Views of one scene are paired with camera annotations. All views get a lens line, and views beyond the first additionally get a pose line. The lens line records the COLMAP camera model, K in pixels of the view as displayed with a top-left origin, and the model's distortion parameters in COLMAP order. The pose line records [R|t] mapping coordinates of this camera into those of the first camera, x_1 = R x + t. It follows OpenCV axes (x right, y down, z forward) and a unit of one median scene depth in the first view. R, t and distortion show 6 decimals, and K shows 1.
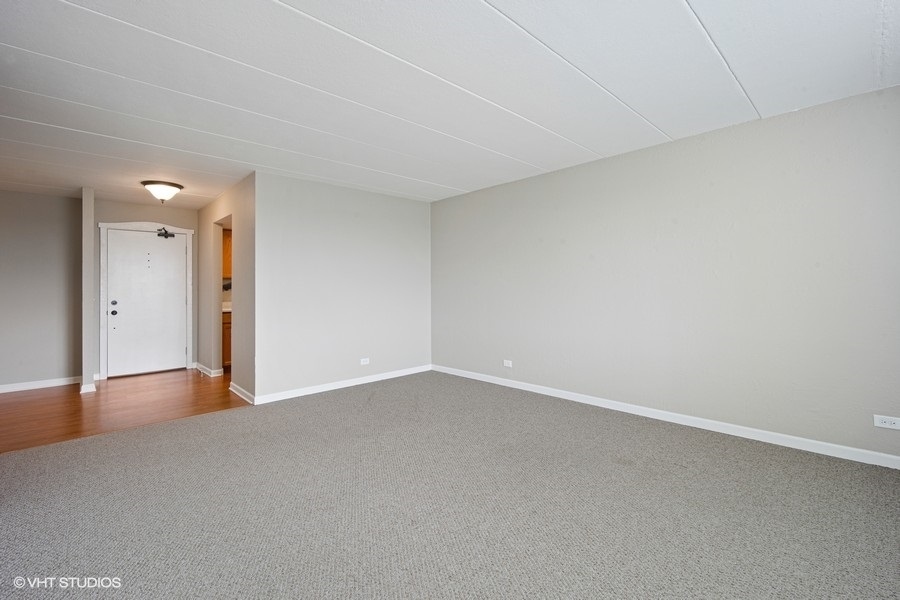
lens RADIAL K [[394.7, 0, 442.8], [0, 394.7, 286.0], [0, 0, 1]] dist [-0.007227, 0.003710]
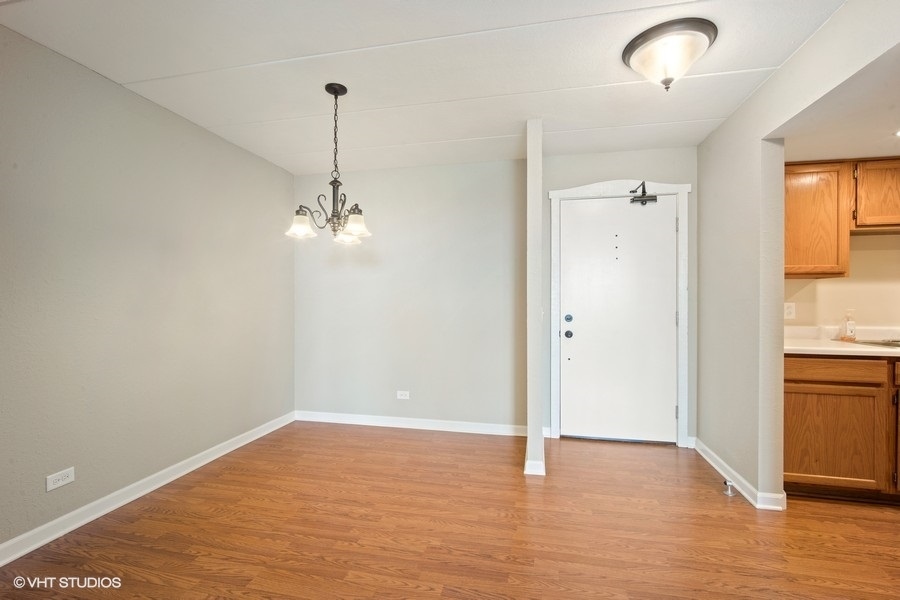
lens RADIAL K [[394.7, 0, 451.1], [0, 394.7, 298.1], [0, 0, 1]] dist [-0.007227, 0.003710]
pose [[0.568062, 0.004434, -0.822974, -0.428115], [-0.000173, 0.999986, 0.005268, 0.007925], [0.822986, -0.002850, 0.568054, 0.493169]]
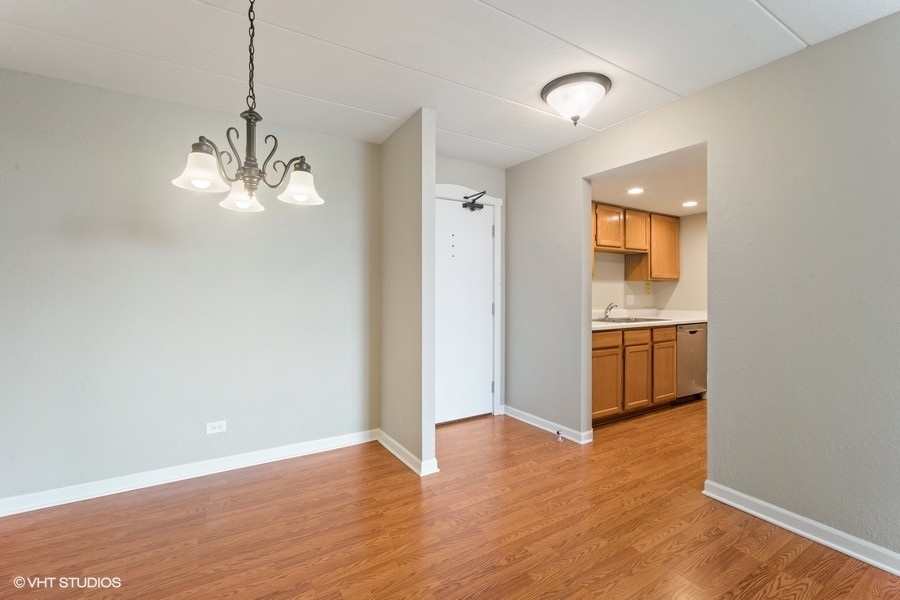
lens RADIAL K [[394.7, 0, 443.2], [0, 394.7, 288.3], [0, 0, 1]] dist [-0.007227, 0.003710]
pose [[0.977393, 0.001913, -0.211422, -0.659074], [-0.002998, 0.999984, -0.004808, 0.008050], [0.211409, 0.005333, 0.977383, 0.391803]]
